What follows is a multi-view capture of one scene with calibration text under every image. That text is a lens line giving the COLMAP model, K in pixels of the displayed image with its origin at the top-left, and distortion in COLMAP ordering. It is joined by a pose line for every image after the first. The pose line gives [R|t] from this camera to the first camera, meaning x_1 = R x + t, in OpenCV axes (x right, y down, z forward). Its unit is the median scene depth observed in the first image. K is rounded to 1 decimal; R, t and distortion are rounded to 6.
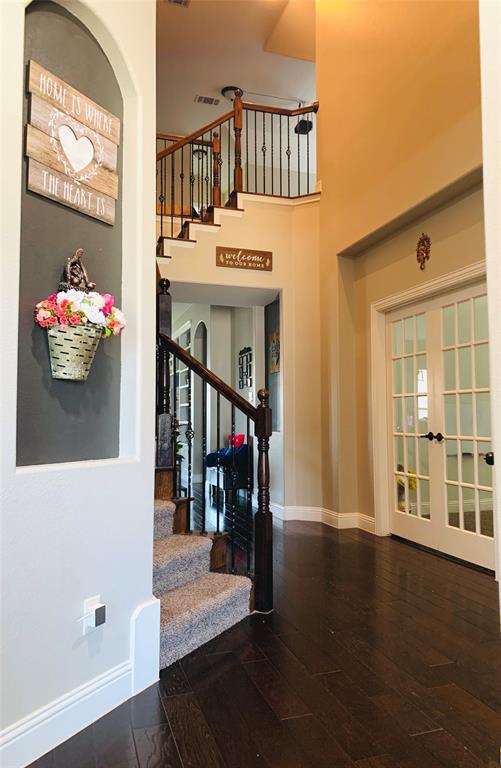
lens RADIAL K [[585.8, 0, 285.4], [0, 585.8, 383.0], [0, 0, 1]] dist [0.032867, -0.024096]
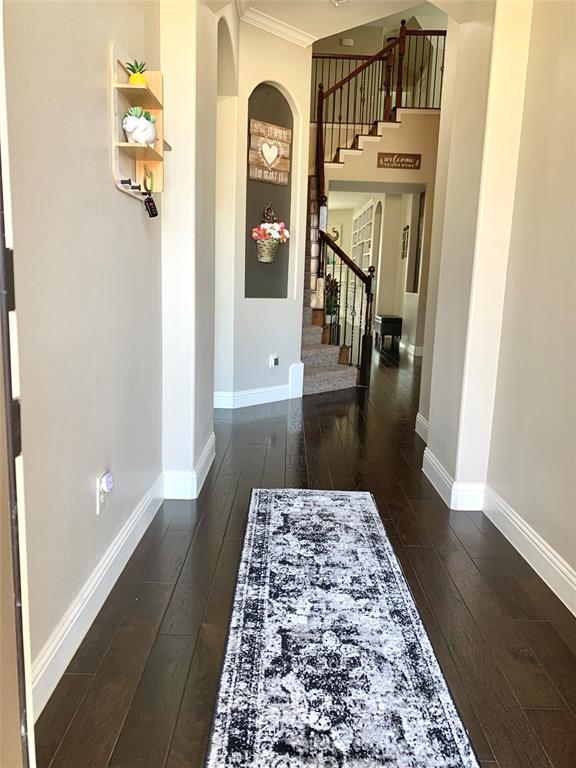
lens RADIAL K [[585.8, 0, 286.6], [0, 585.8, 385.2], [0, 0, 1]] dist [0.030392, -0.041674]
pose [[0.936268, 0.098891, -0.337081, 0.201358], [-0.015843, 0.970468, 0.240707, -0.035287], [0.350930, -0.220026, 0.910185, -0.442269]]
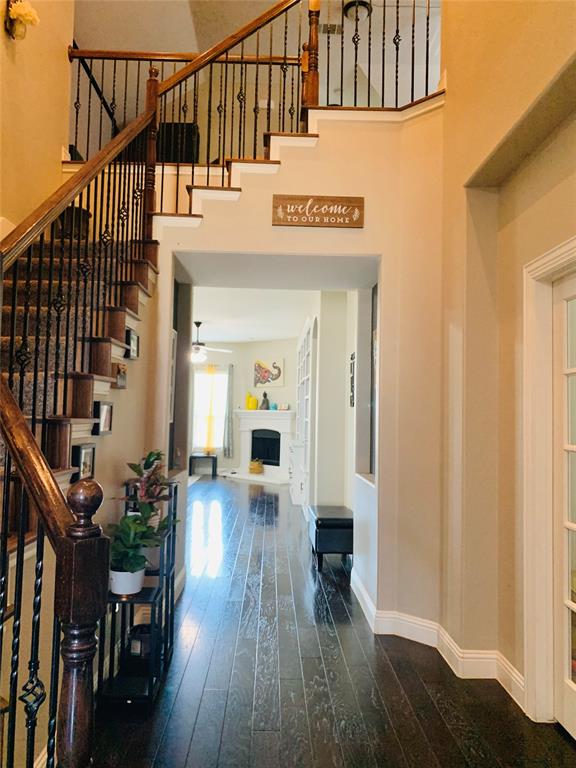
lens RADIAL K [[585.8, 0, 279.5], [0, 585.8, 380.2], [0, 0, 1]] dist [0.030392, -0.041674]
pose [[0.943530, 0.010325, -0.331127, 0.107907], [-0.011041, 0.999939, -0.000280, -0.029478], [0.331104, 0.003920, 0.943586, 0.403680]]
